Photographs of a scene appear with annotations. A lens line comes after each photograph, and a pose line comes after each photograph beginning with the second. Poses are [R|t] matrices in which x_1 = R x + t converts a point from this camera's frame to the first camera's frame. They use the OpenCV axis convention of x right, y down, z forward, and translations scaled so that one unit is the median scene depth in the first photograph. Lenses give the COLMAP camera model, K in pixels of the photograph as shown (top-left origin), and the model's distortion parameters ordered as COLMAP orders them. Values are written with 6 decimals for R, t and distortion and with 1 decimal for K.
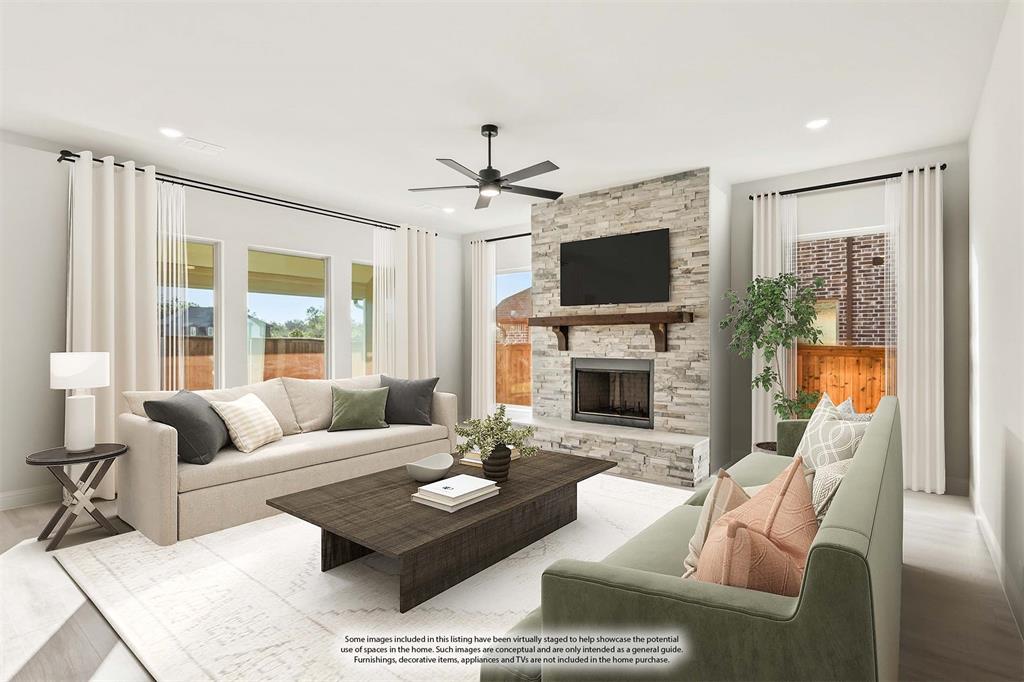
lens RADIAL K [[498.3, 0, 518.7], [0, 498.3, 341.0], [0, 0, 1]] dist [-0.003468, 0.000710]
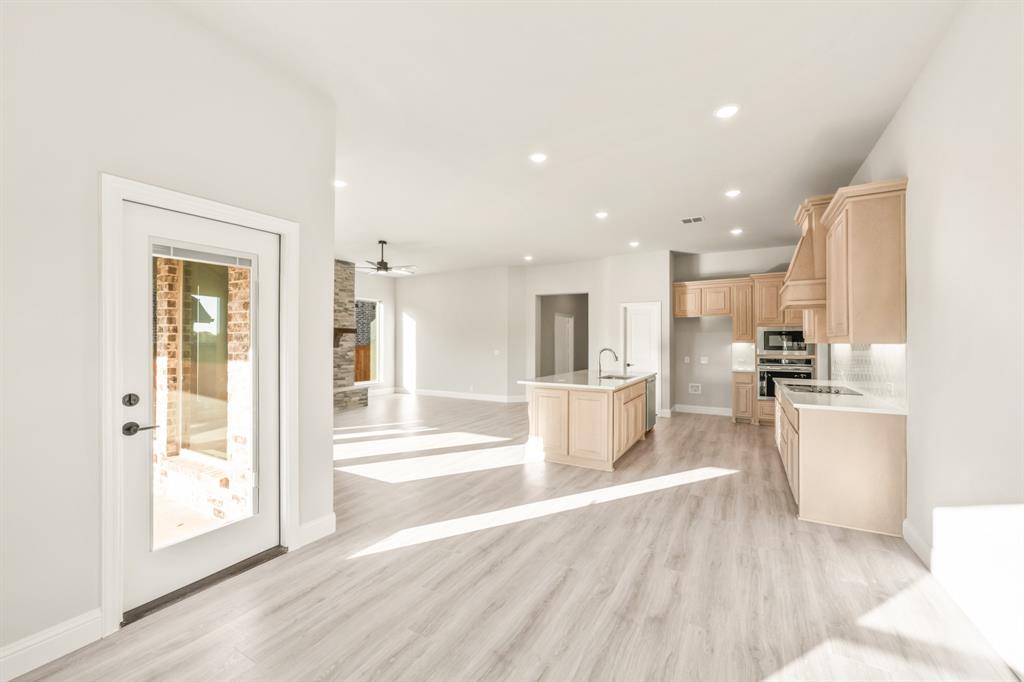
lens RADIAL K [[410.3, 0, 495.0], [0, 410.3, 340.4], [0, 0, 1]] dist [-0.002644, -0.000430]
pose [[-0.114596, 0.006848, 0.993389, -1.334846], [-0.003840, 0.999966, -0.007336, 0.002660], [-0.993405, -0.004655, -0.114566, 0.527071]]
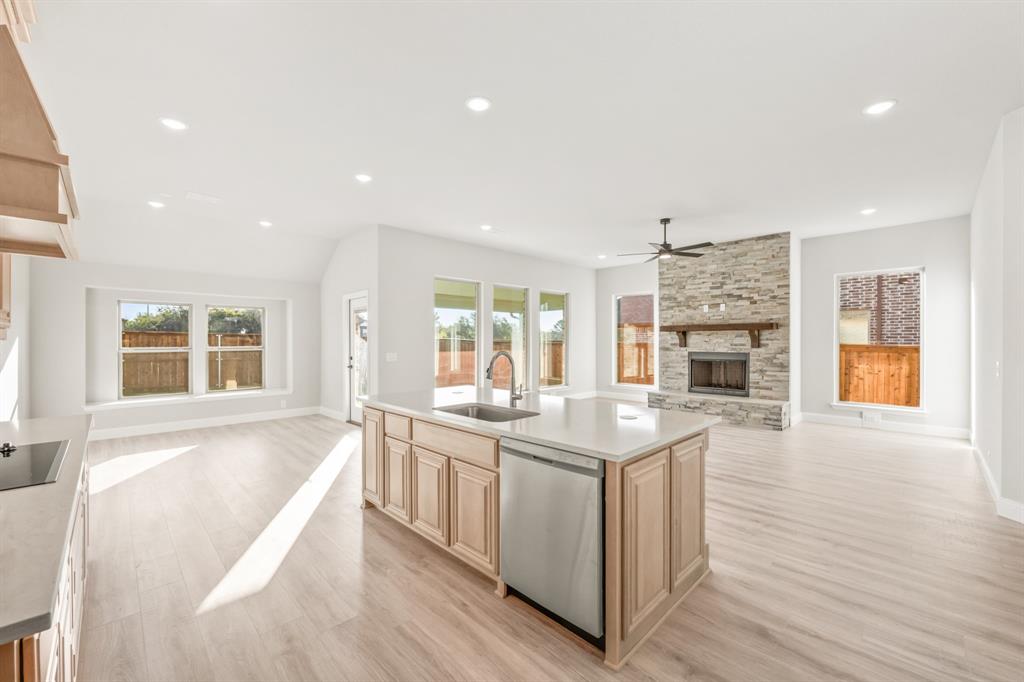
lens RADIAL K [[410.3, 0, 524.4], [0, 410.3, 341.9], [0, 0, 1]] dist [-0.002644, -0.000430]
pose [[0.993380, 0.001745, -0.114861, -0.275885], [-0.001564, 0.999997, 0.001661, 0.001531], [0.114864, -0.001470, 0.993380, -0.355822]]
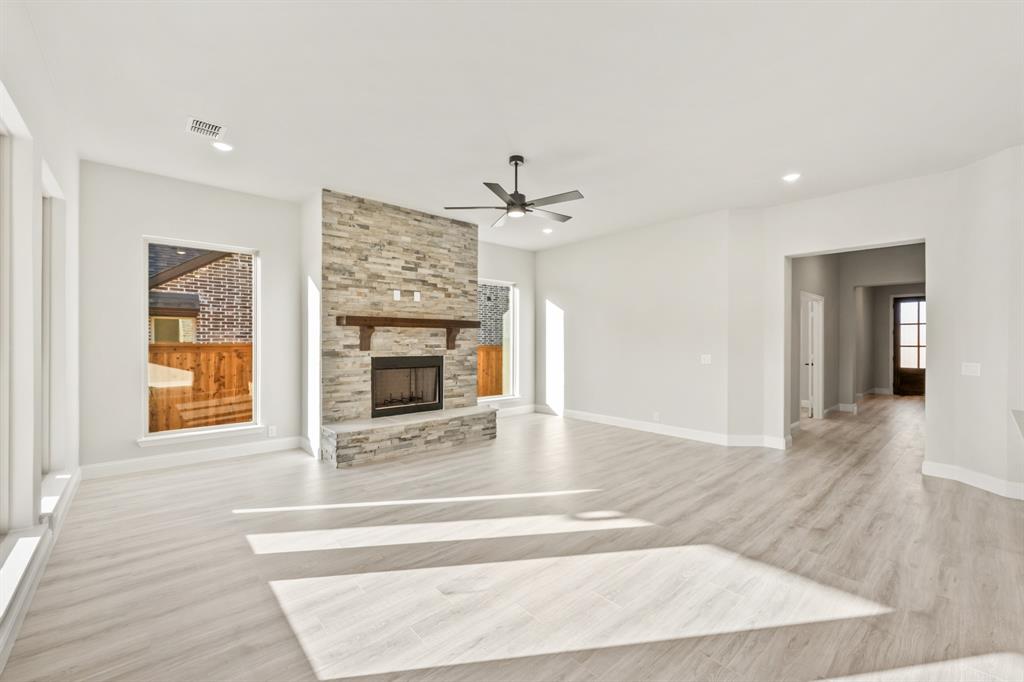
lens RADIAL K [[410.3, 0, 501.3], [0, 410.3, 342.2], [0, 0, 1]] dist [-0.002644, -0.000430]
pose [[0.194418, 0.000656, 0.980919, -0.725314], [-0.003028, 0.999995, -0.000068, 0.001838], [-0.980914, -0.002957, 0.194419, 0.617375]]
